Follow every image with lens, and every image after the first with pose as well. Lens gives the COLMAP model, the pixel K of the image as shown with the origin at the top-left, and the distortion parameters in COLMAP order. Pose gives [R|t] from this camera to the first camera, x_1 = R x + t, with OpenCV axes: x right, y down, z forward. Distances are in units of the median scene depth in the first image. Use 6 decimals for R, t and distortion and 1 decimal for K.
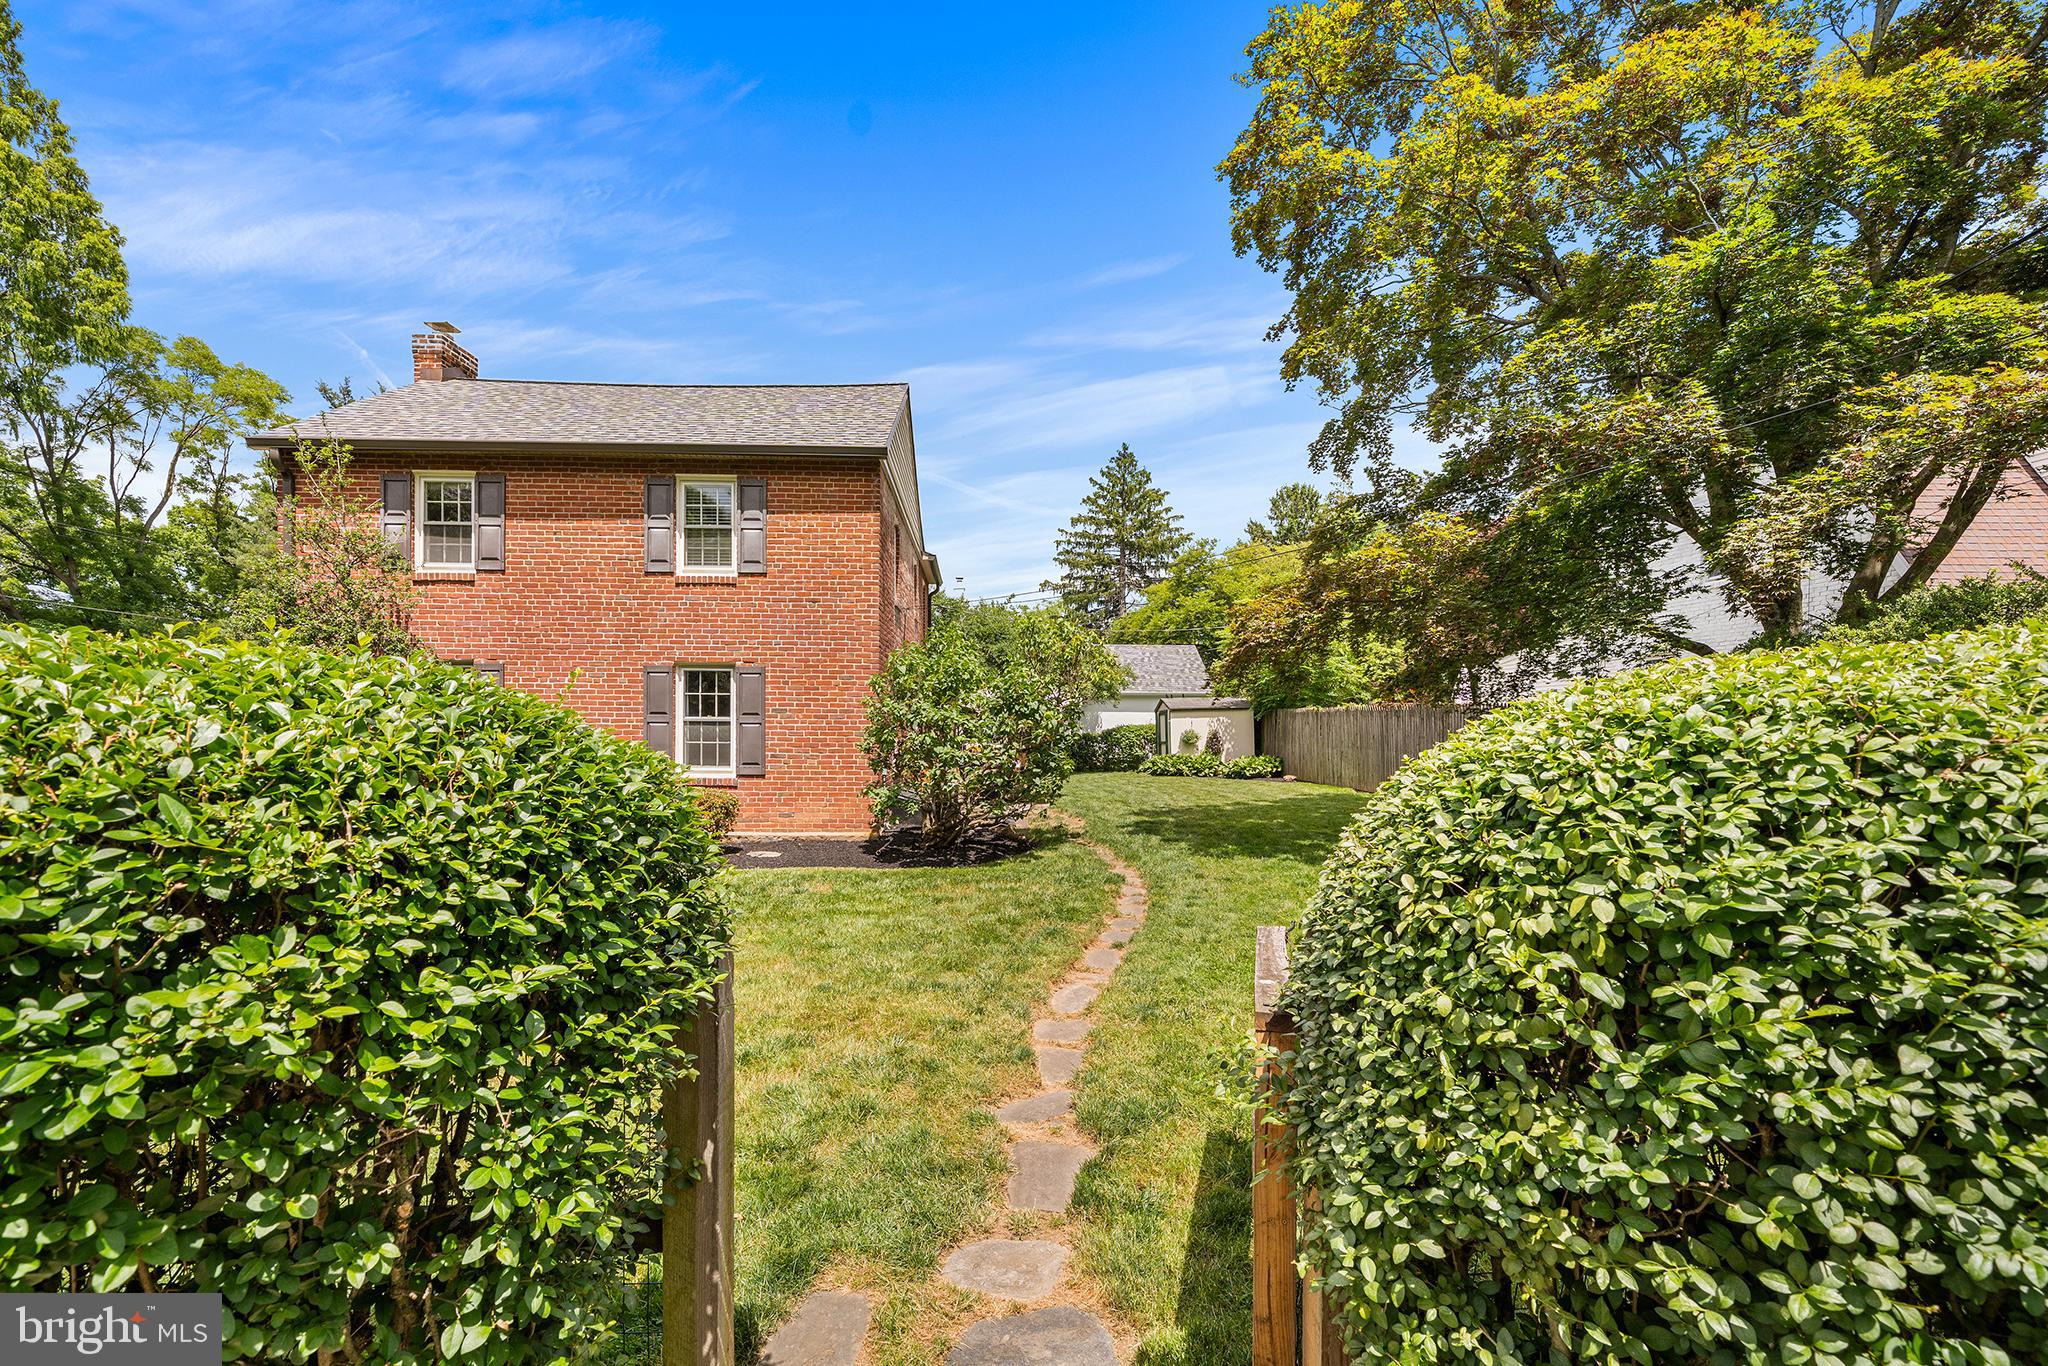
lens RADIAL K [[839.9, 0, 1033.6], [0, 839.9, 690.2], [0, 0, 1]] dist [-0.001144, -0.000318]
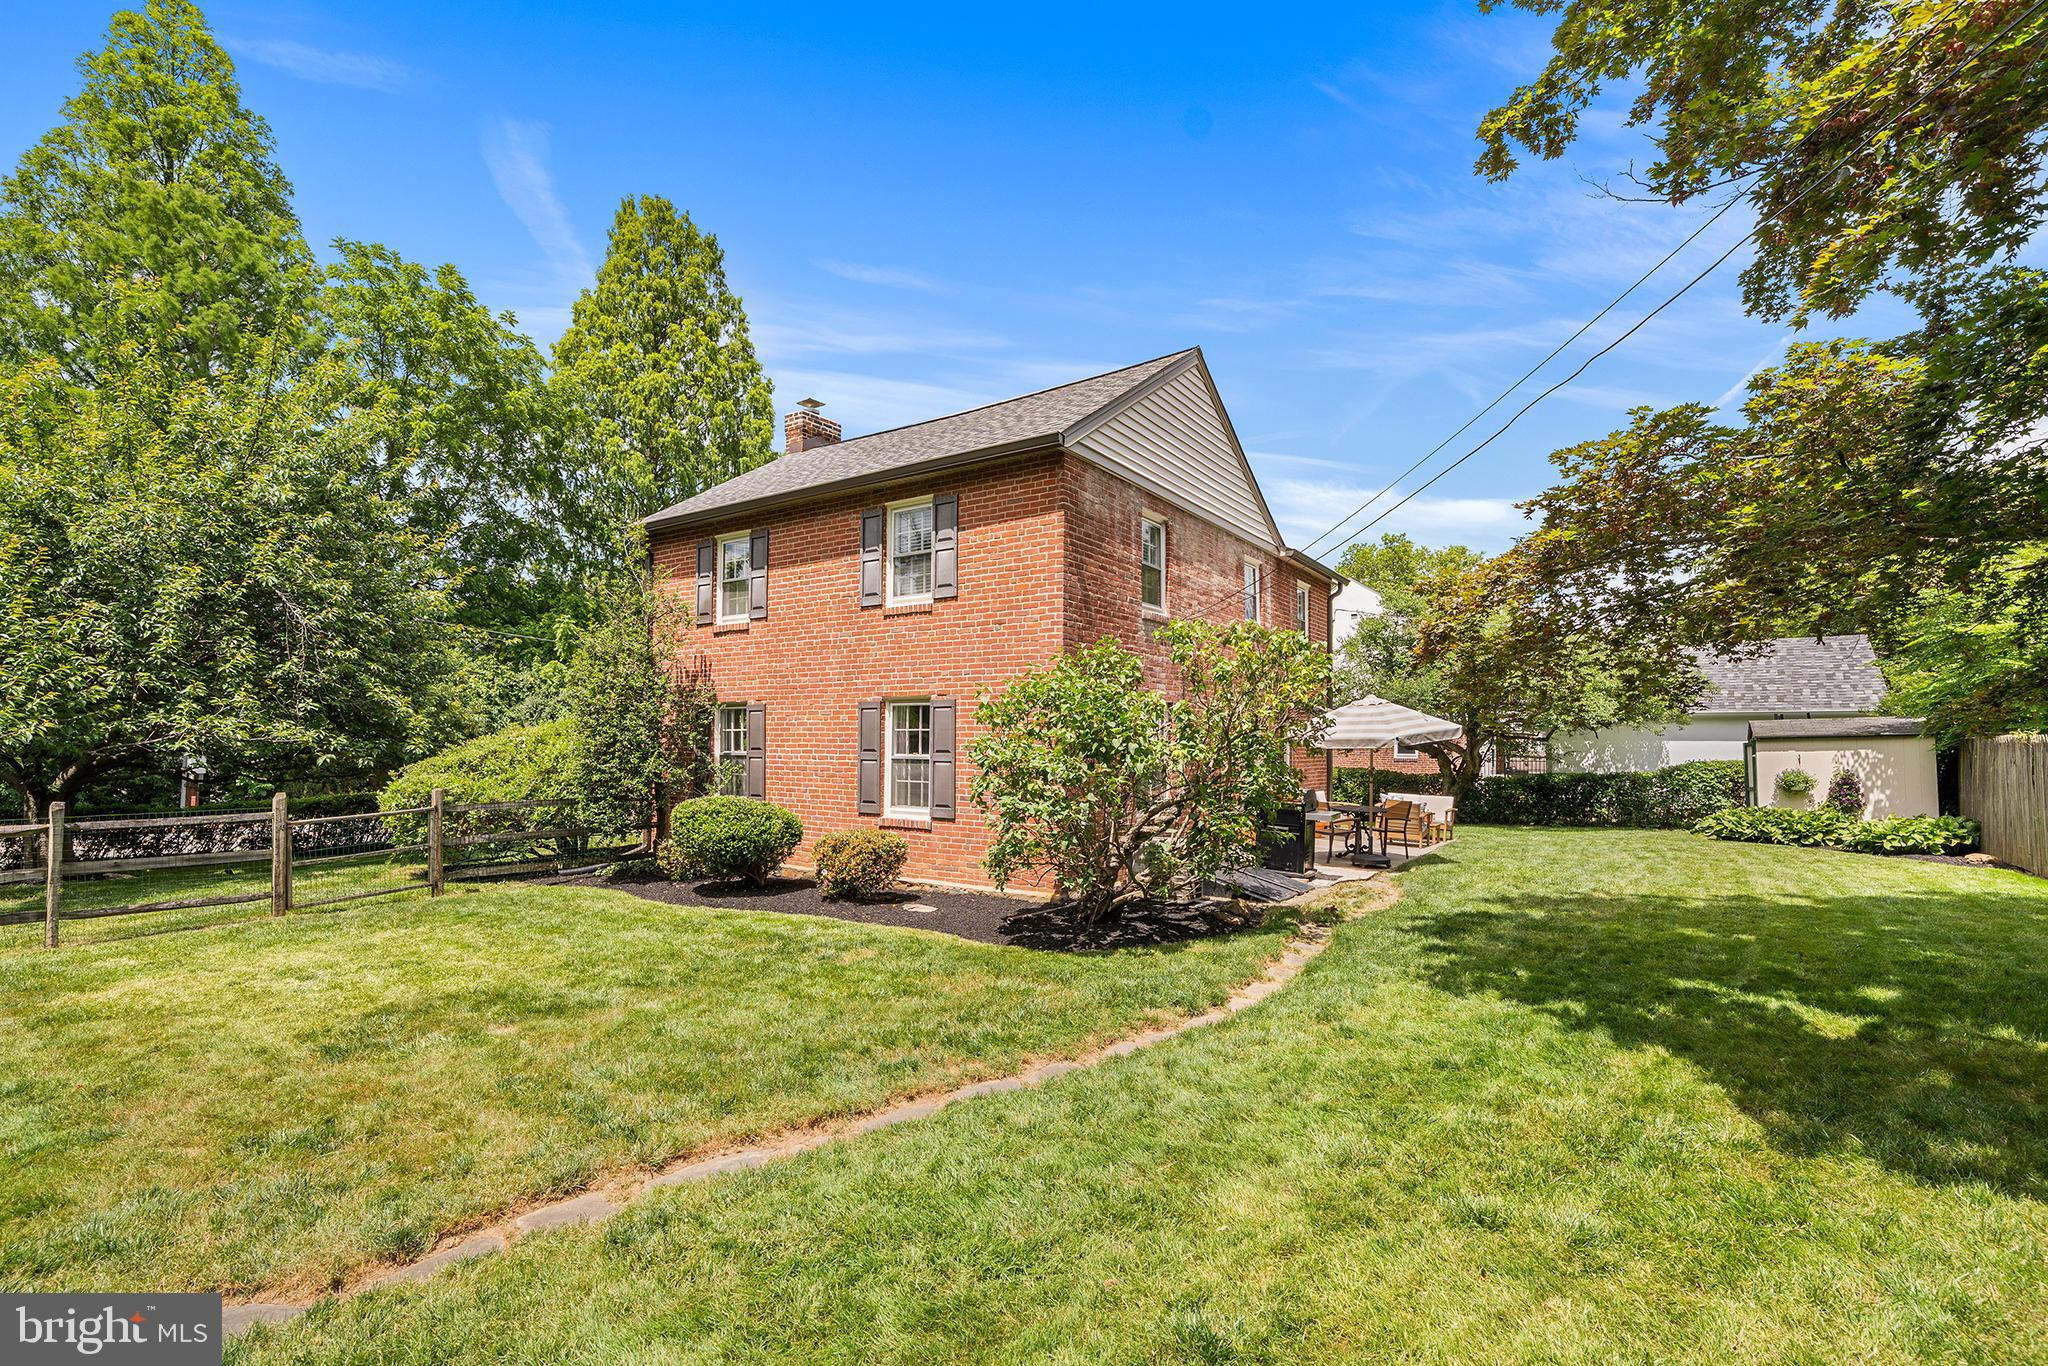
lens RADIAL K [[928.1, 0, 1032.1], [0, 928.1, 695.6], [0, 0, 1]] dist [-0.001085, -0.000183]
pose [[0.807159, -0.033364, -0.589390, 0.332476], [0.020547, 0.999384, -0.028434, -0.001566], [0.589976, 0.010840, 0.807348, 0.236241]]
